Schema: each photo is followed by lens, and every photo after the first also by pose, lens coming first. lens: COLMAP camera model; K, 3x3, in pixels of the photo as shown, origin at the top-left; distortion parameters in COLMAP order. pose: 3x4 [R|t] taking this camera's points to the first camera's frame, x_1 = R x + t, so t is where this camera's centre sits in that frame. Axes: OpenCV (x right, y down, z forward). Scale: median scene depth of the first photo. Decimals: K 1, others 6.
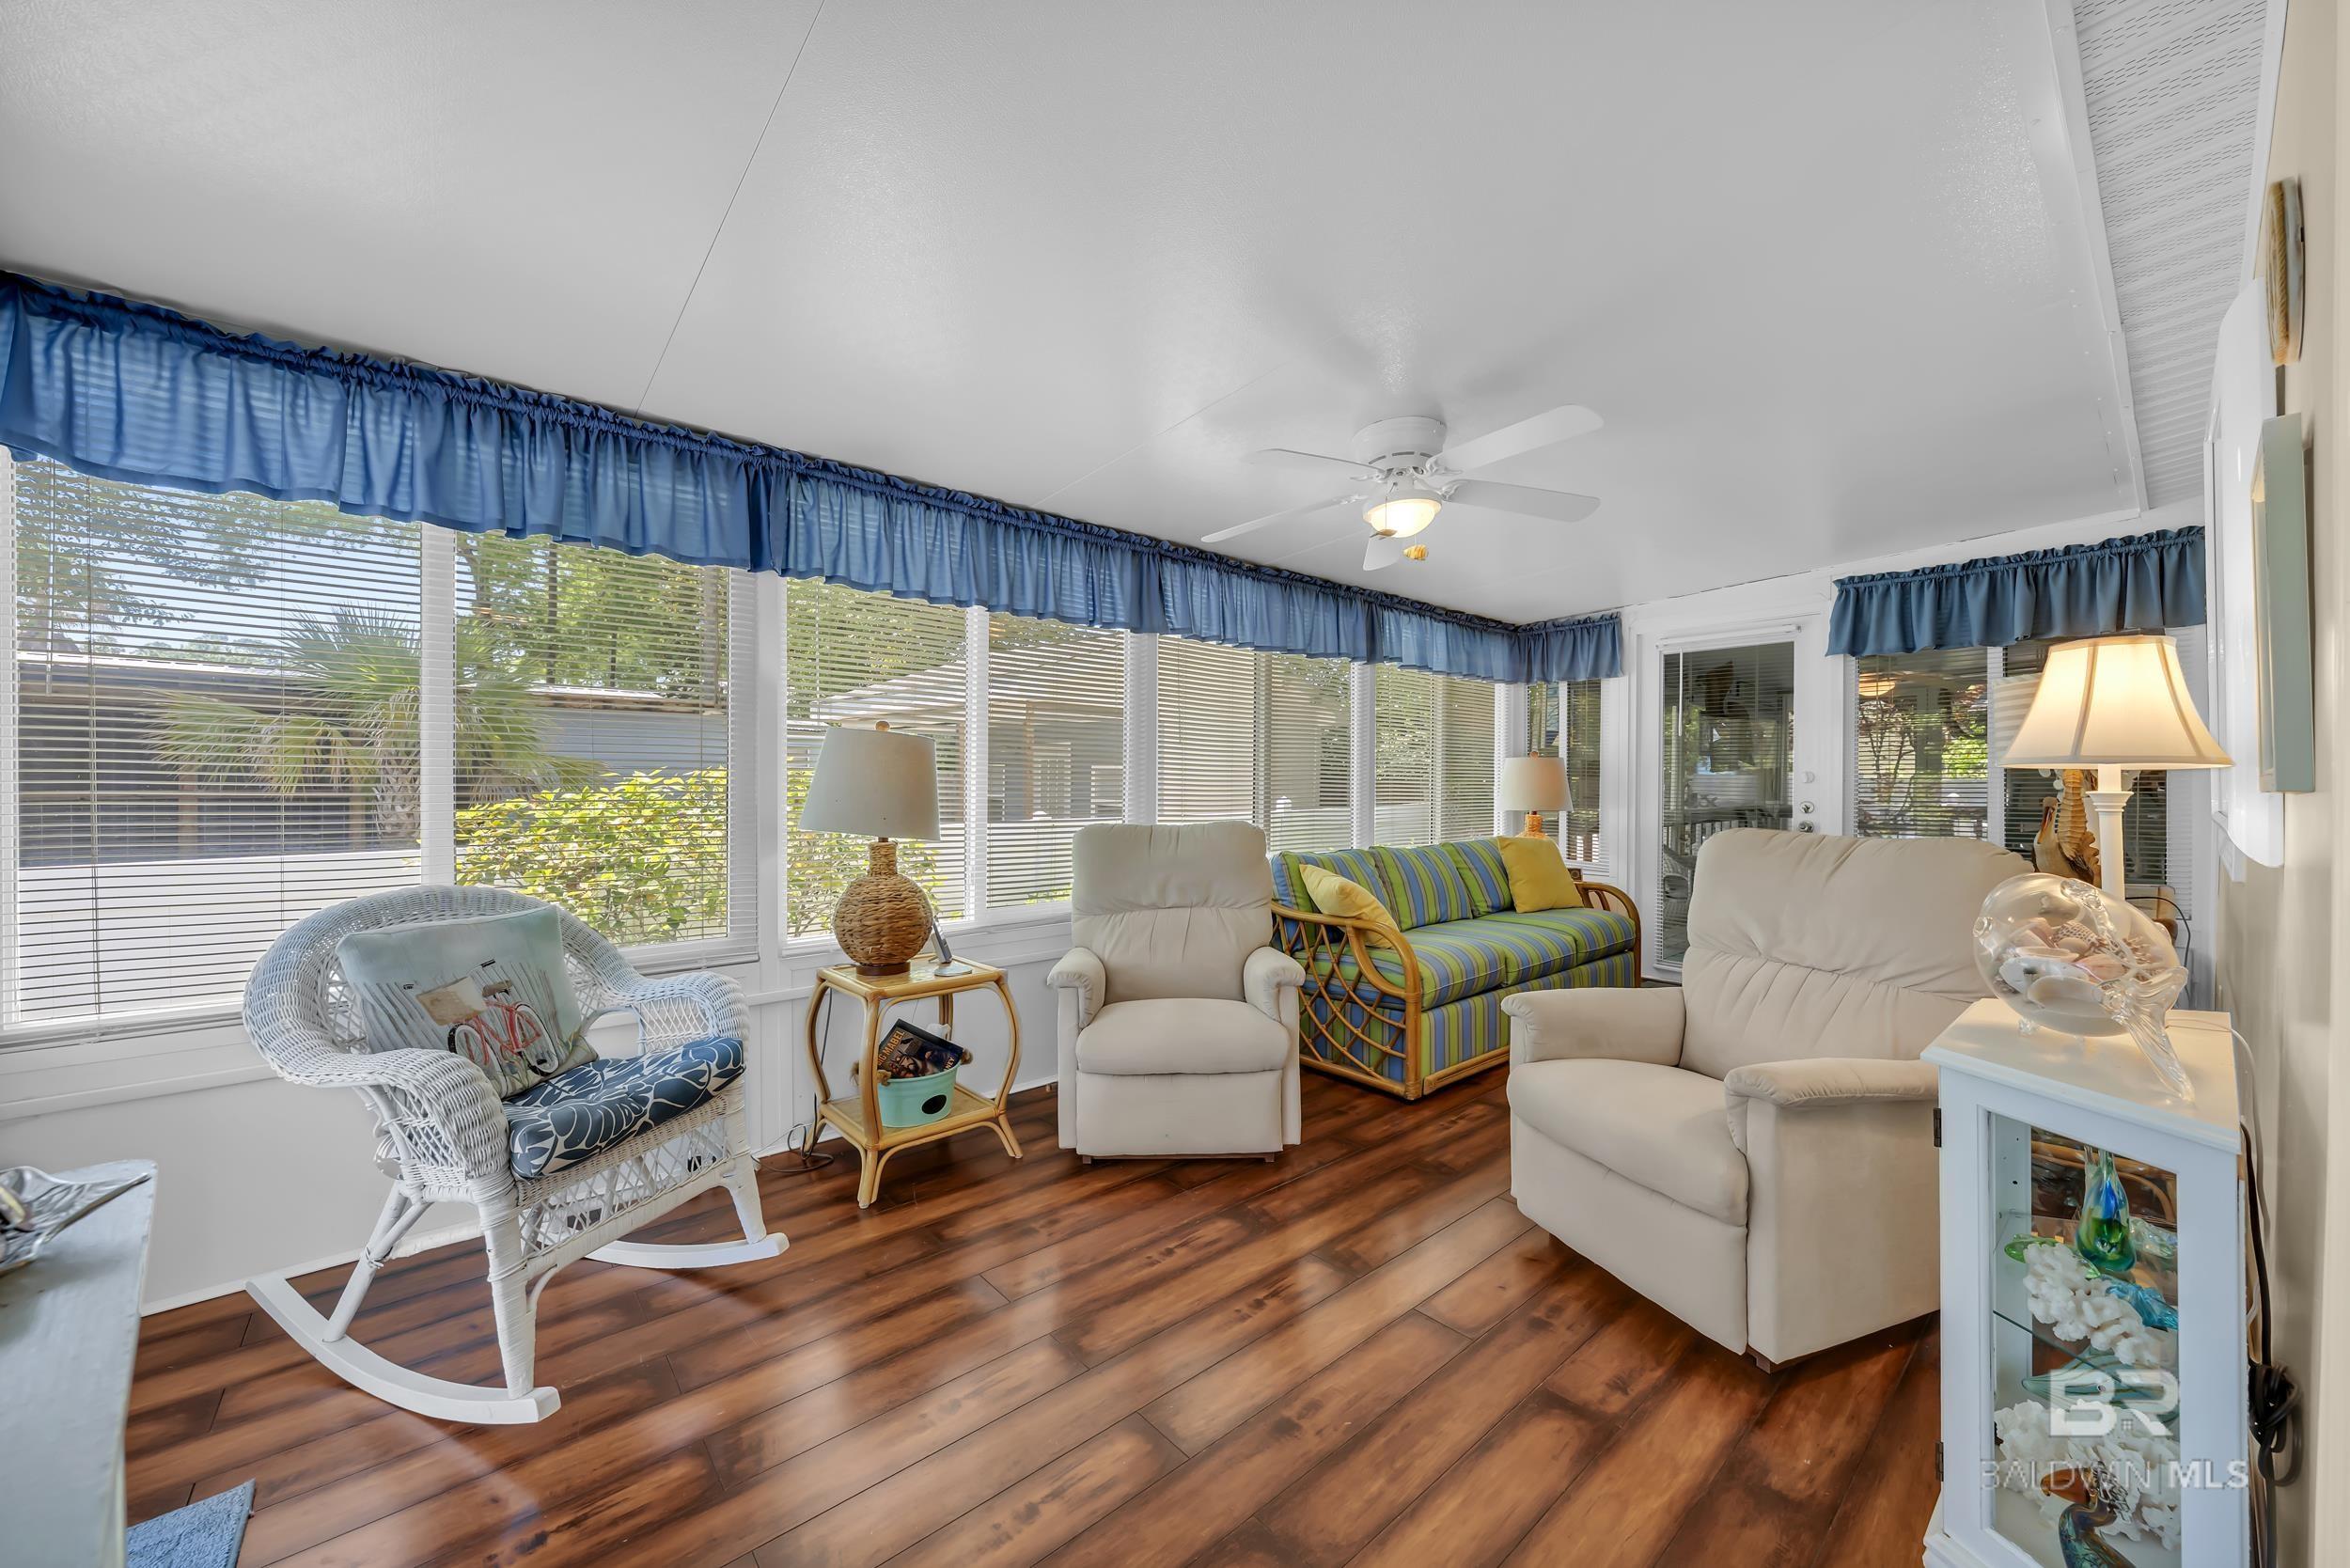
lens RADIAL K [[864.0, 0, 1177.4], [0, 864.0, 781.2], [0, 0, 1]] dist [-0.002923, -0.000492]
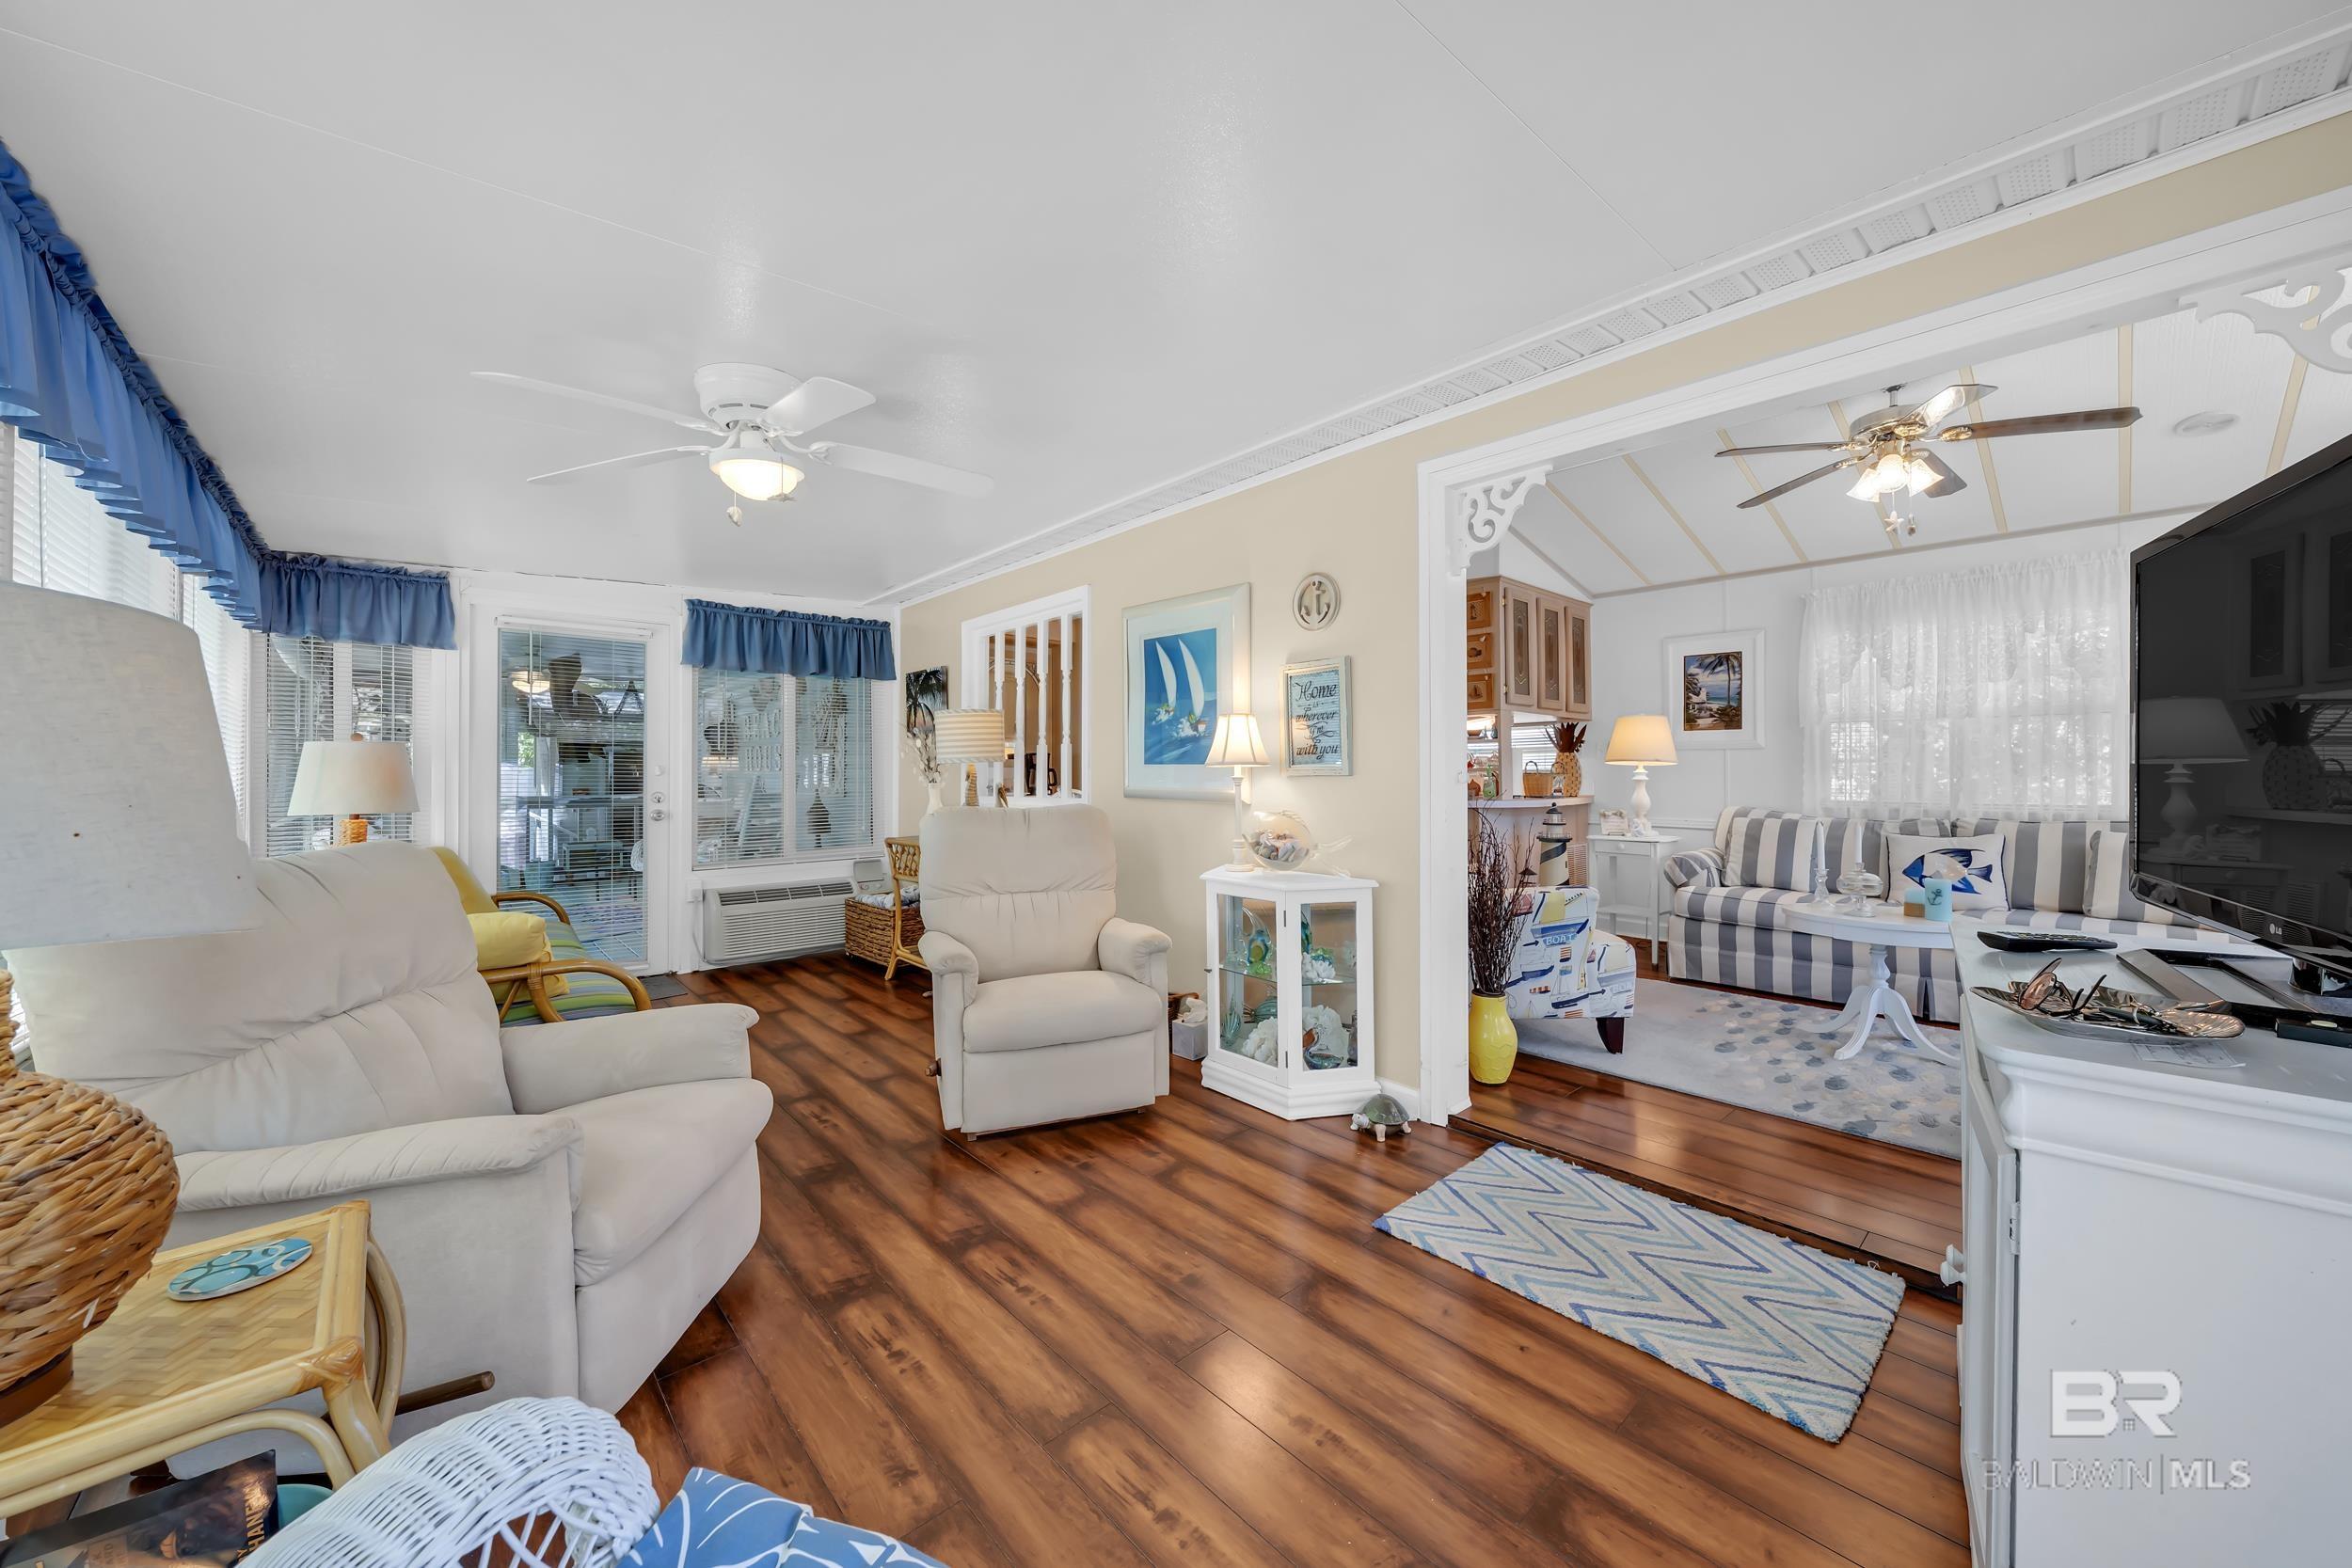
lens RADIAL K [[864.6, 0, 1175.6], [0, 864.6, 775.9], [0, 0, 1]] dist [-0.002923, -0.000492]
pose [[-0.028068, 0.001855, 0.999604, -0.426914], [0.003848, 0.999991, -0.001748, 0.007289], [-0.999599, 0.003797, -0.028075, 0.400675]]
